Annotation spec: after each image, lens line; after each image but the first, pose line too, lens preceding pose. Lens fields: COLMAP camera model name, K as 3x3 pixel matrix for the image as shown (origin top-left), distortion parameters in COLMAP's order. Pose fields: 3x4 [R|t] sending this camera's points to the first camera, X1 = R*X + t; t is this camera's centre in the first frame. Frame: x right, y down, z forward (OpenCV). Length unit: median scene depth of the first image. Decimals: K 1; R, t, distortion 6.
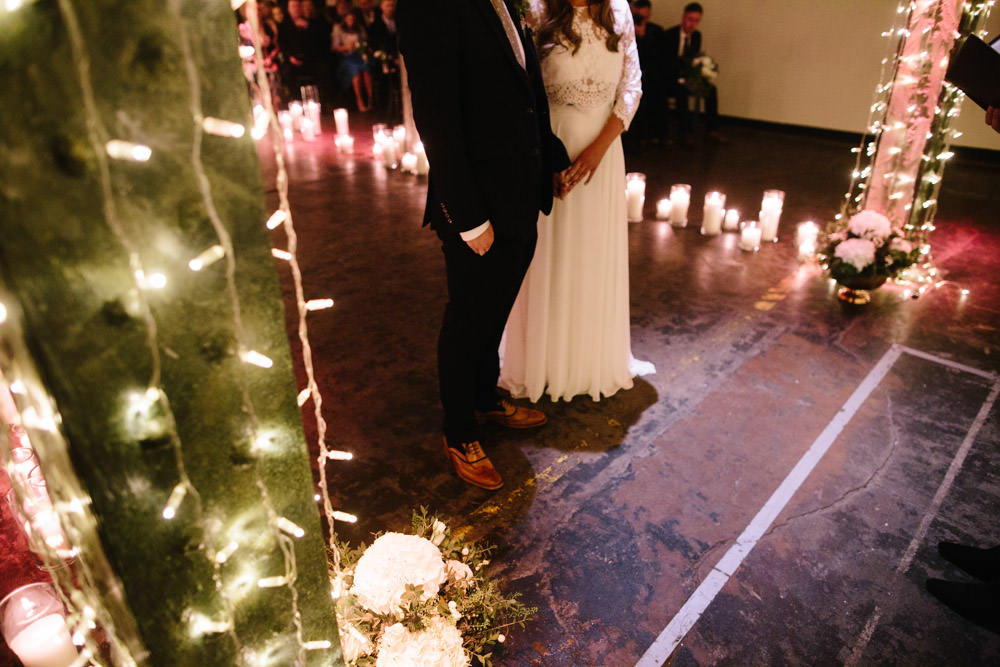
lens RADIAL K [[683.2, 0, 506.7], [0, 683.2, 329.4], [0, 0, 1]] dist [-0.052549, 0.046629]
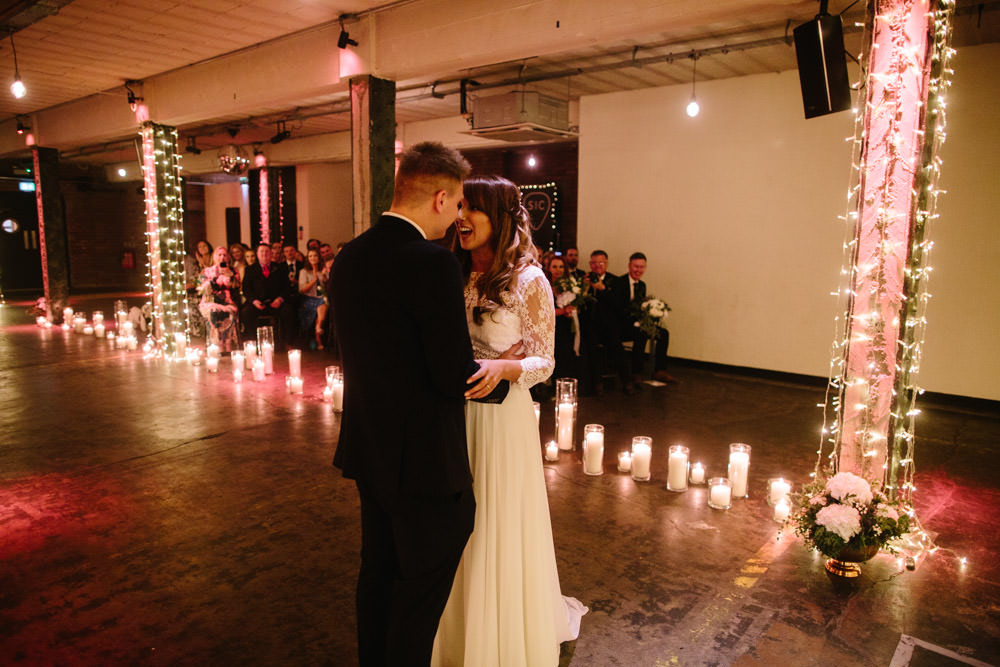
lens RADIAL K [[681.4, 0, 505.0], [0, 681.4, 329.8], [0, 0, 1]] dist [-0.056202, 0.051353]
pose [[0.998757, 0.009505, 0.048931, 0.025583], [0.006851, 0.946158, -0.323633, -0.066914], [-0.049373, 0.323566, 0.944916, 0.093244]]
